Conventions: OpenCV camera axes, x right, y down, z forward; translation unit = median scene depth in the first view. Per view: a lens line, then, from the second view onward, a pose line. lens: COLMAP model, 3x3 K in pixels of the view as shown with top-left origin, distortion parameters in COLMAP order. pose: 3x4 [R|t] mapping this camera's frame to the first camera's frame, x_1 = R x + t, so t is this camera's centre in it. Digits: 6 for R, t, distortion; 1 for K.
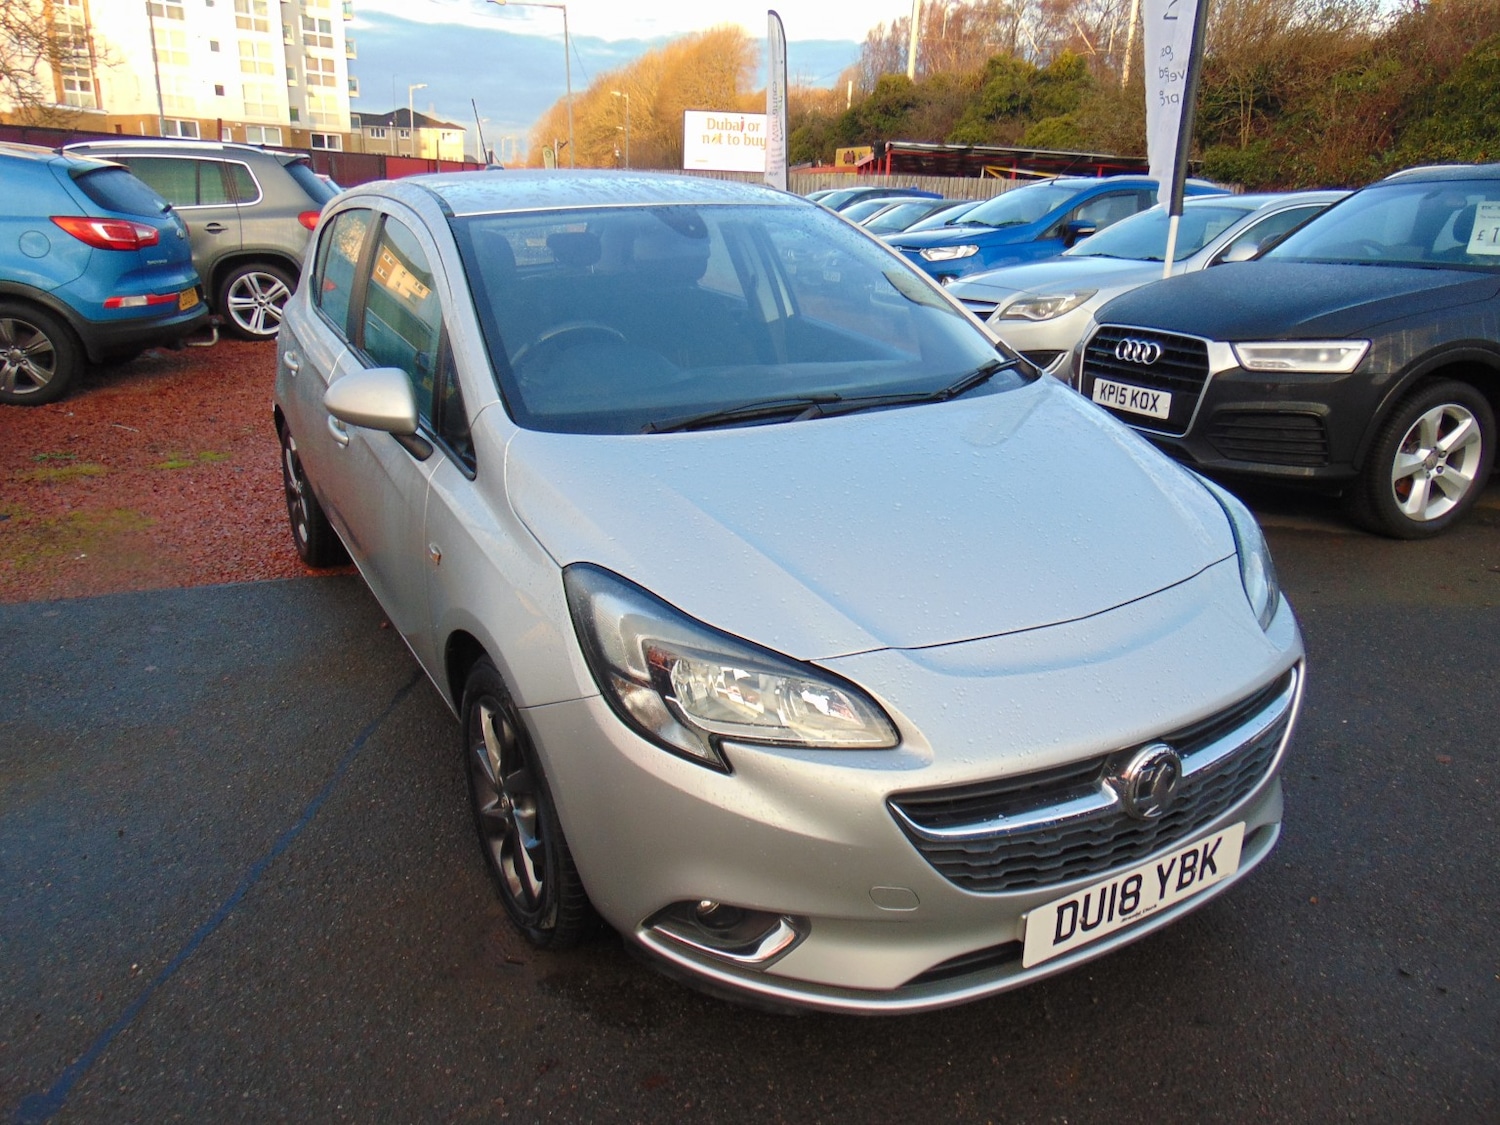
lens RADIAL K [[1134.9, 0, 747.5], [0, 1134.9, 564.3], [0, 0, 1]] dist [-0.010251, 0.044259]
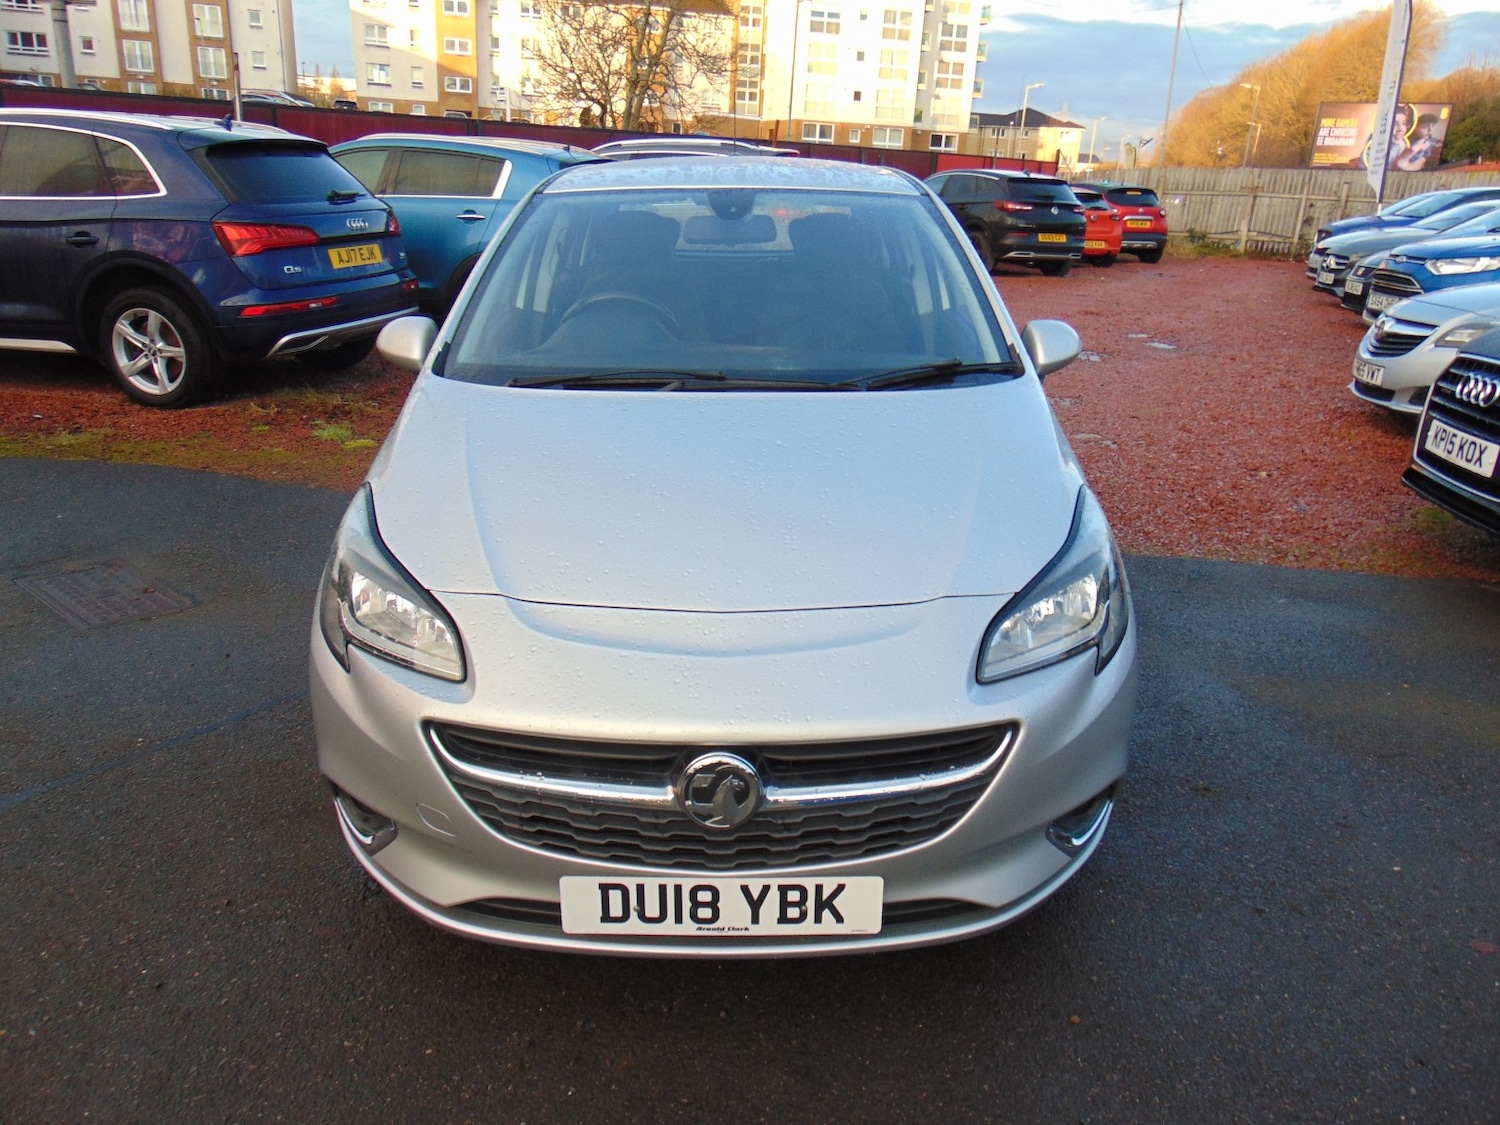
lens RADIAL K [[1134.9, 0, 747.5], [0, 1134.9, 564.3], [0, 0, 1]] dist [-0.010251, 0.044259]
pose [[0.862464, 0.171871, -0.476042, 0.087827], [-0.171863, 0.984140, 0.043943, -0.004399], [0.476045, 0.043915, 0.878324, 0.018811]]
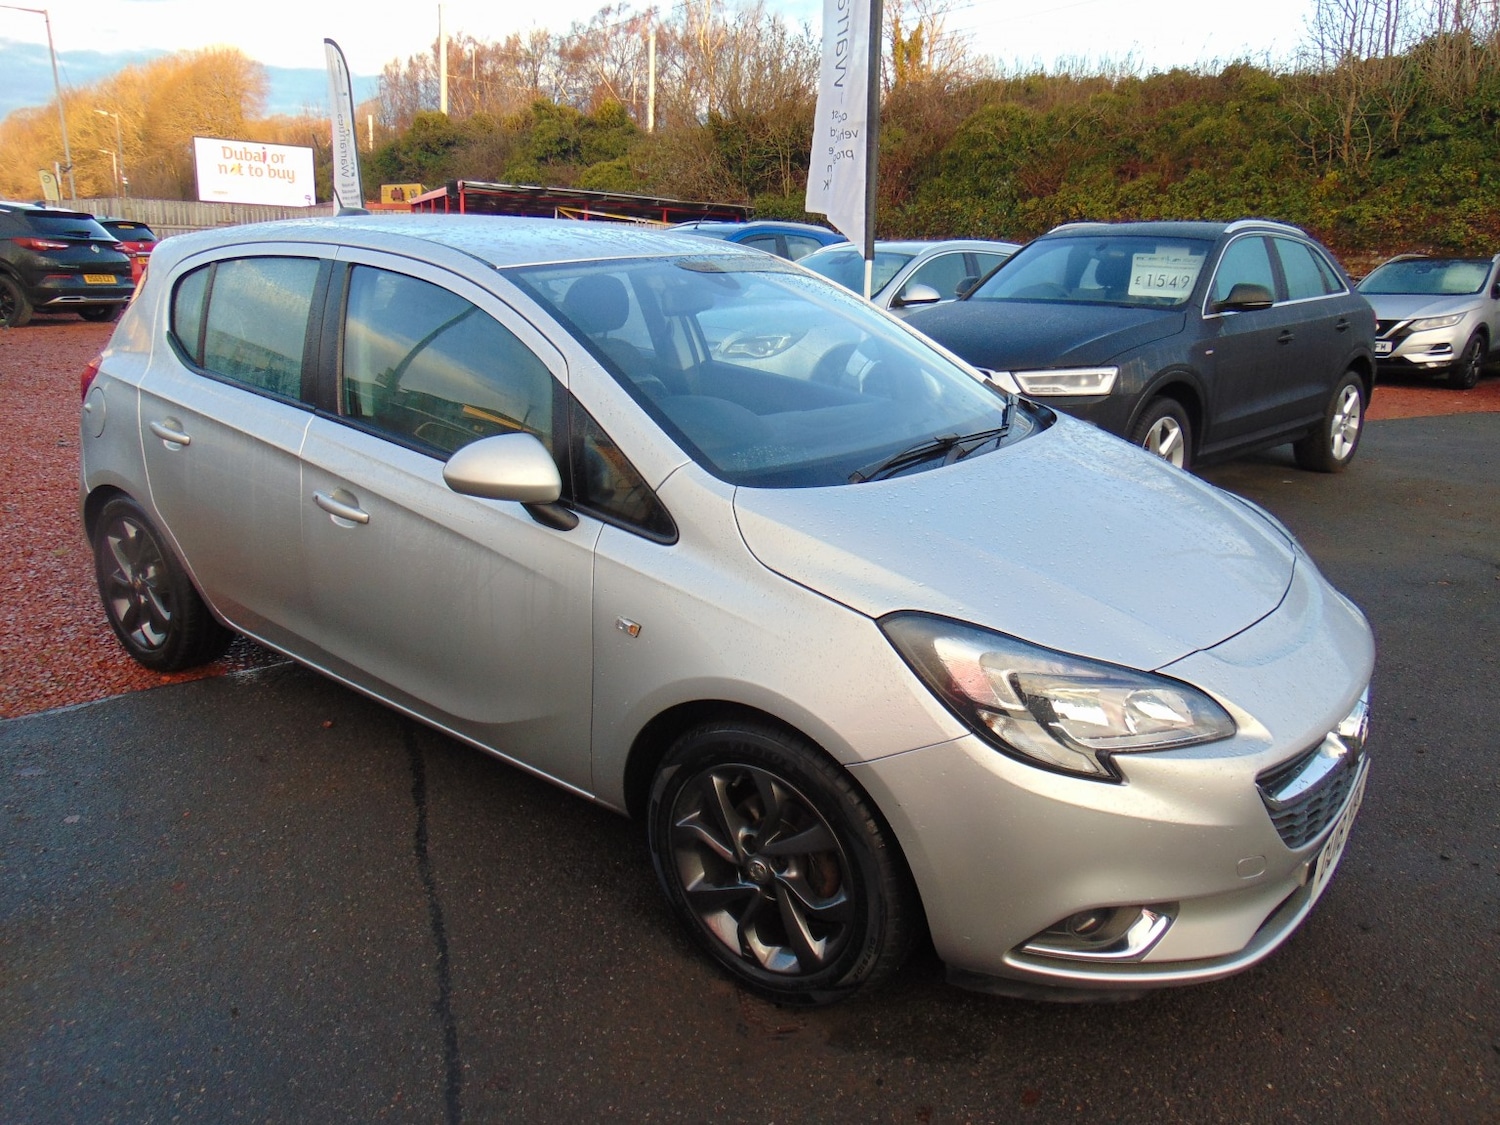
lens RADIAL K [[1134.9, 0, 747.5], [0, 1134.9, 564.3], [0, 0, 1]] dist [-0.010251, 0.044259]
pose [[0.917860, -0.098799, 0.384410, -0.059966], [0.110491, 0.993842, -0.008387, -0.004483], [-0.381214, 0.050172, 0.923124, 0.009958]]
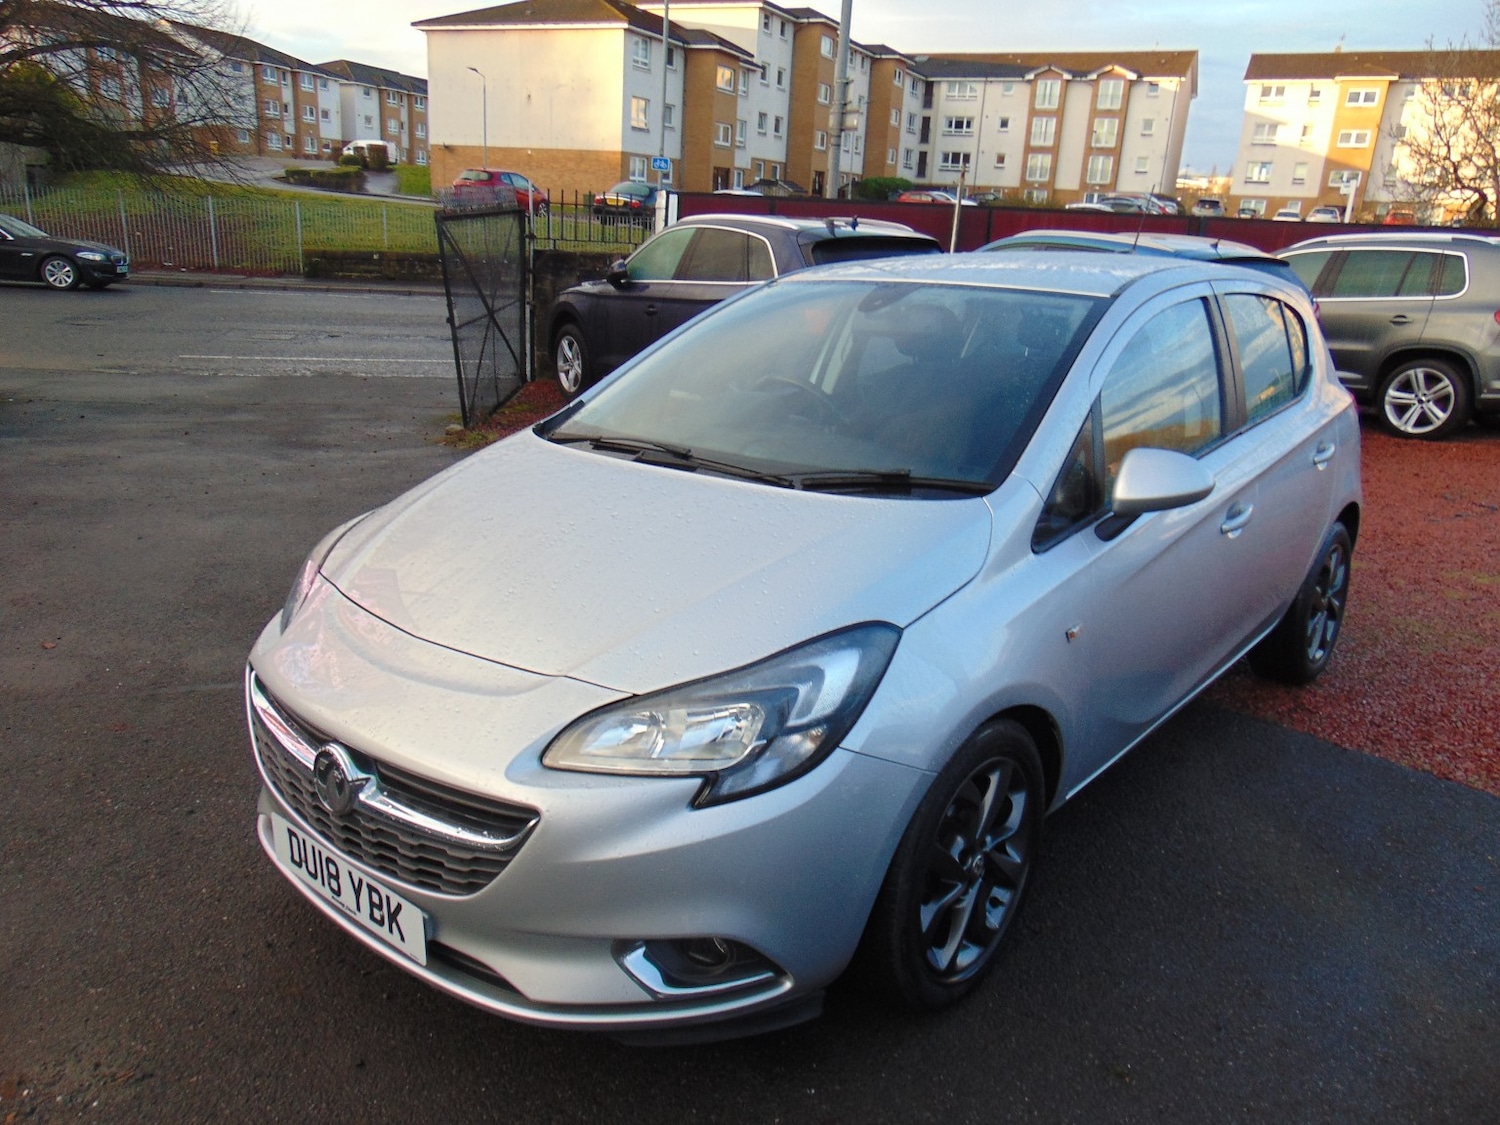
lens RADIAL K [[1134.9, 0, 747.5], [0, 1134.9, 564.3], [0, 0, 1]] dist [-0.010251, 0.044259]
pose [[0.303074, 0.255873, -0.917974, 0.159792], [-0.327459, 0.932586, 0.151833, -0.033808], [0.894940, 0.254582, 0.366430, 0.100773]]
